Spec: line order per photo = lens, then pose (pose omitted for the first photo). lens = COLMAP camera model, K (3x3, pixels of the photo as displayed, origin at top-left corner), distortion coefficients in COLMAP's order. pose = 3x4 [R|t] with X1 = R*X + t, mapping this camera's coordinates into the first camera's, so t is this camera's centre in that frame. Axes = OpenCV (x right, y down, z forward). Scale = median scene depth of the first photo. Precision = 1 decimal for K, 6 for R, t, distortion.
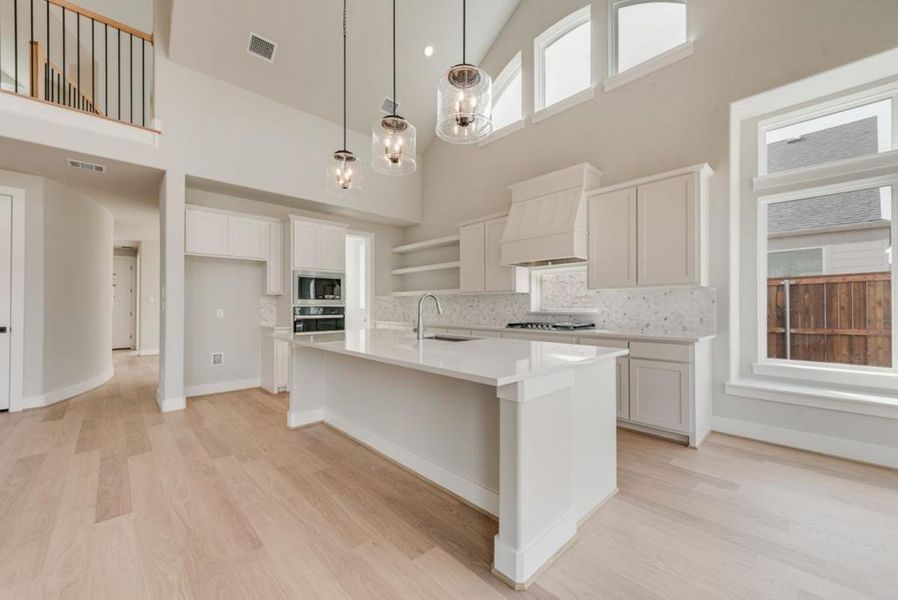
lens RADIAL K [[347.6, 0, 448.0], [0, 347.6, 304.6], [0, 0, 1]] dist [0.001970, 0.000147]
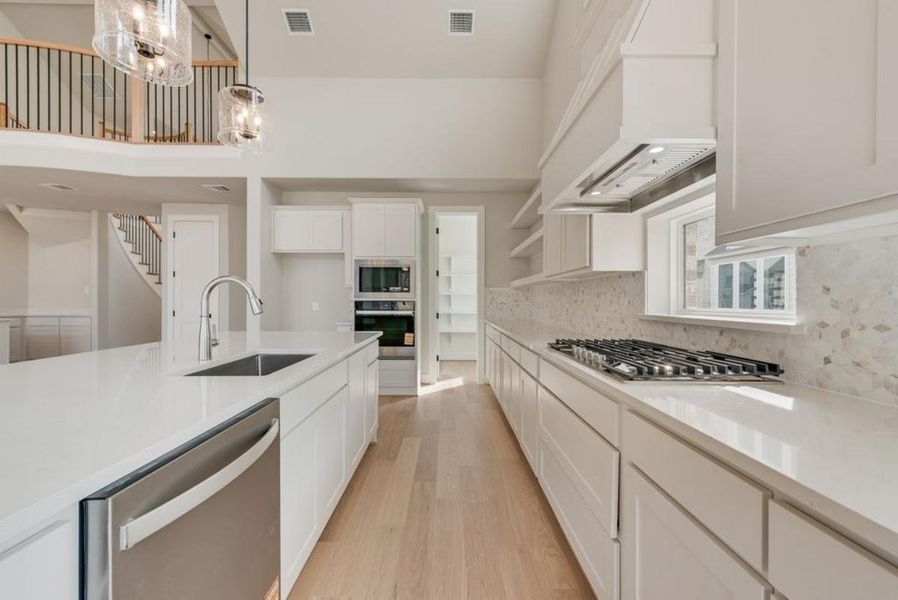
lens RADIAL K [[354.1, 0, 448.2], [0, 354.1, 302.9], [0, 0, 1]] dist [0.002374, 0.000180]
pose [[0.718361, 0.009141, -0.695610, 0.366112], [-0.004407, 0.999953, 0.008589, 0.003207], [0.695656, -0.003105, 0.718368, 0.515969]]
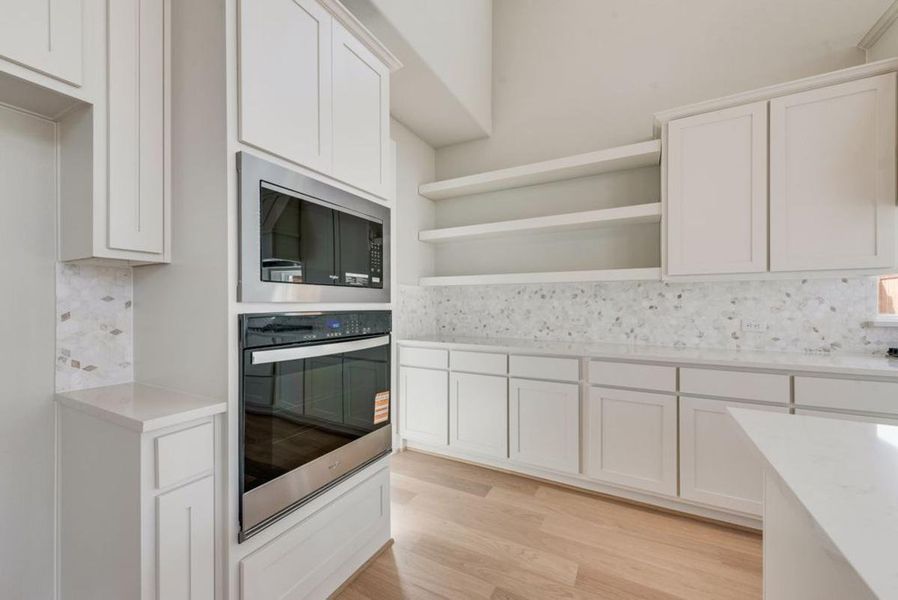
lens RADIAL K [[354.1, 0, 448.2], [0, 354.1, 302.9], [0, 0, 1]] dist [0.002374, 0.000180]
pose [[0.951191, 0.001727, 0.308598, -0.387932], [-0.001242, 0.999998, -0.001769, -0.000838], [-0.308600, 0.001299, 0.951191, 0.741466]]
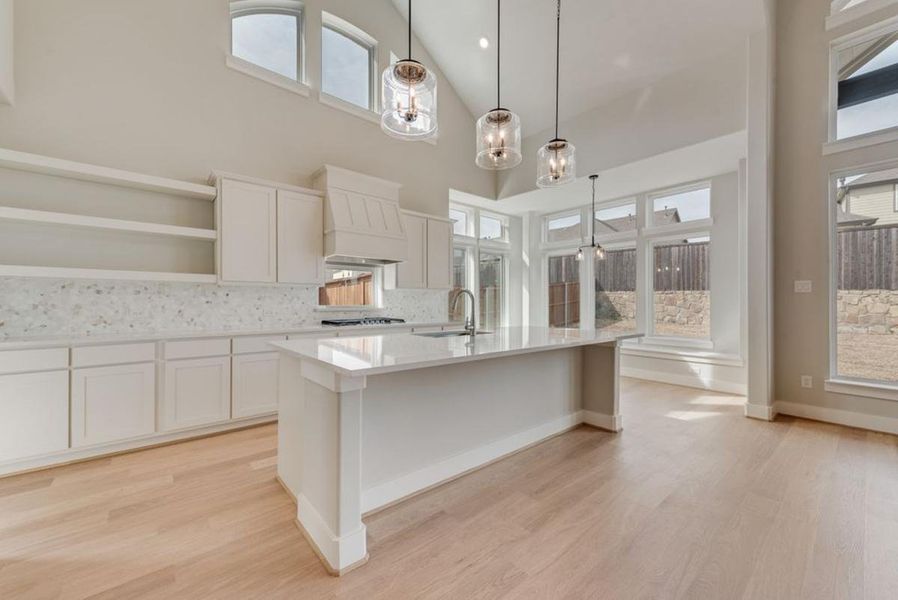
lens RADIAL K [[354.1, 0, 448.2], [0, 354.1, 302.9], [0, 0, 1]] dist [0.002374, 0.000180]
pose [[0.058994, -0.000194, 0.998258, -0.650093], [-0.004302, 0.999991, 0.000448, 0.003642], [-0.998249, -0.004320, 0.058992, 0.603942]]
